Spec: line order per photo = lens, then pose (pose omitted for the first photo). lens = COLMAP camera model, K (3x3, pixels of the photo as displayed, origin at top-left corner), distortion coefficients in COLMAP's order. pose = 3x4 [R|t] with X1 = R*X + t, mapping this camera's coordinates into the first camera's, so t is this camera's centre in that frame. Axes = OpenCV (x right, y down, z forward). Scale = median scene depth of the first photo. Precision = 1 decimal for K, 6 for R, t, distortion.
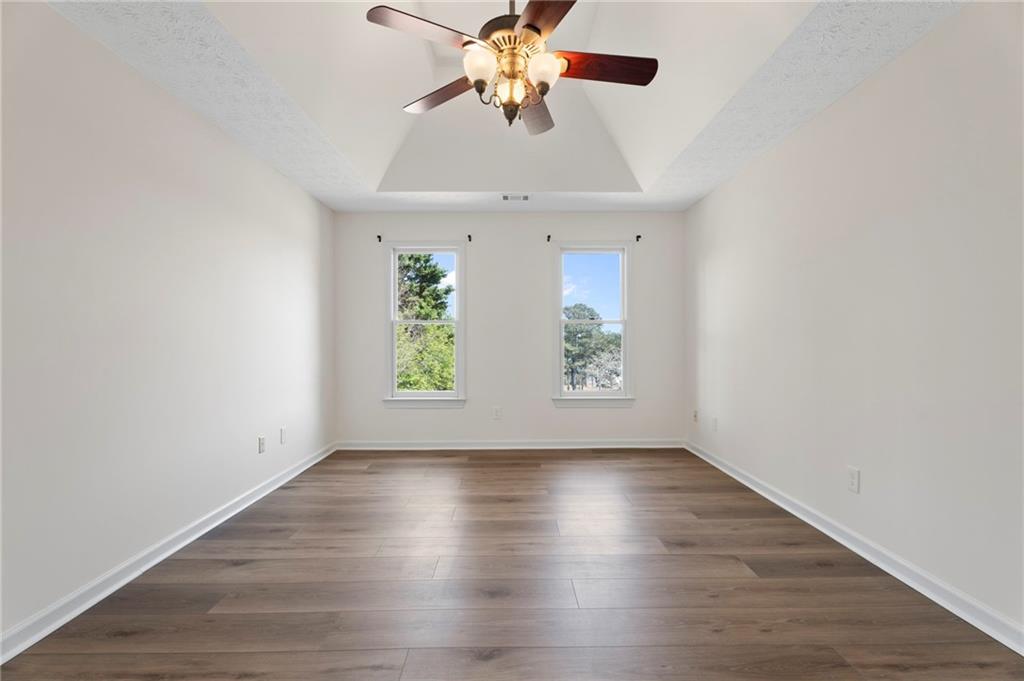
lens RADIAL K [[446.4, 0, 509.2], [0, 446.4, 343.3], [0, 0, 1]] dist [-0.002705, 0.000595]
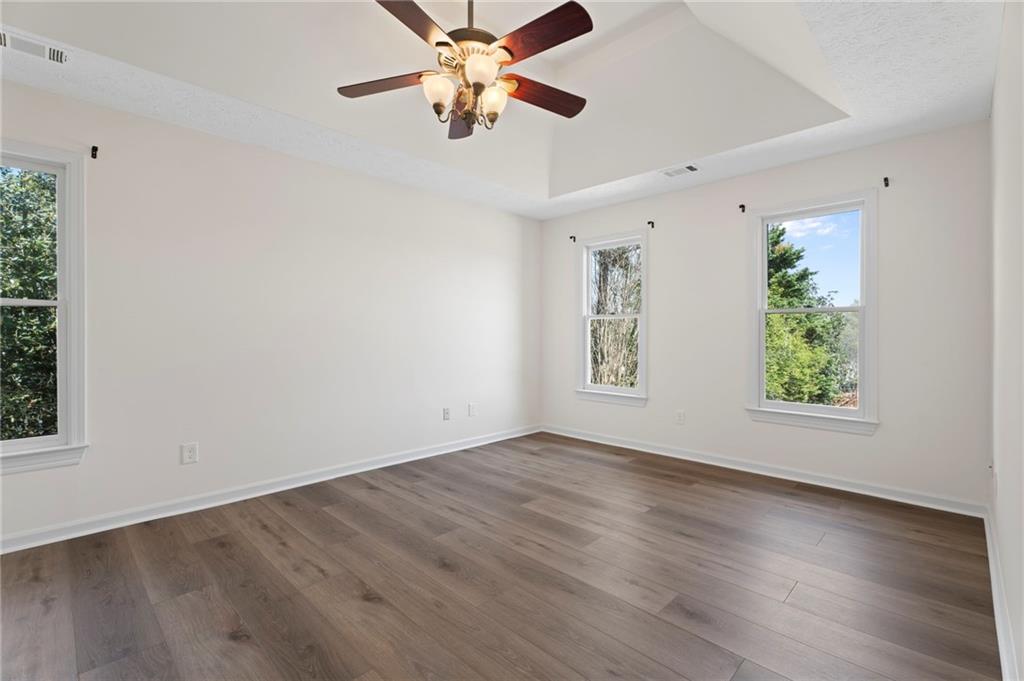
lens RADIAL K [[446.4, 0, 512.5], [0, 446.4, 336.0], [0, 0, 1]] dist [-0.002705, 0.000595]
pose [[0.710355, 0.004854, -0.703827, 0.404421], [-0.006975, 0.999976, -0.000142, -0.002635], [0.703809, 0.005010, 0.710372, 0.158004]]
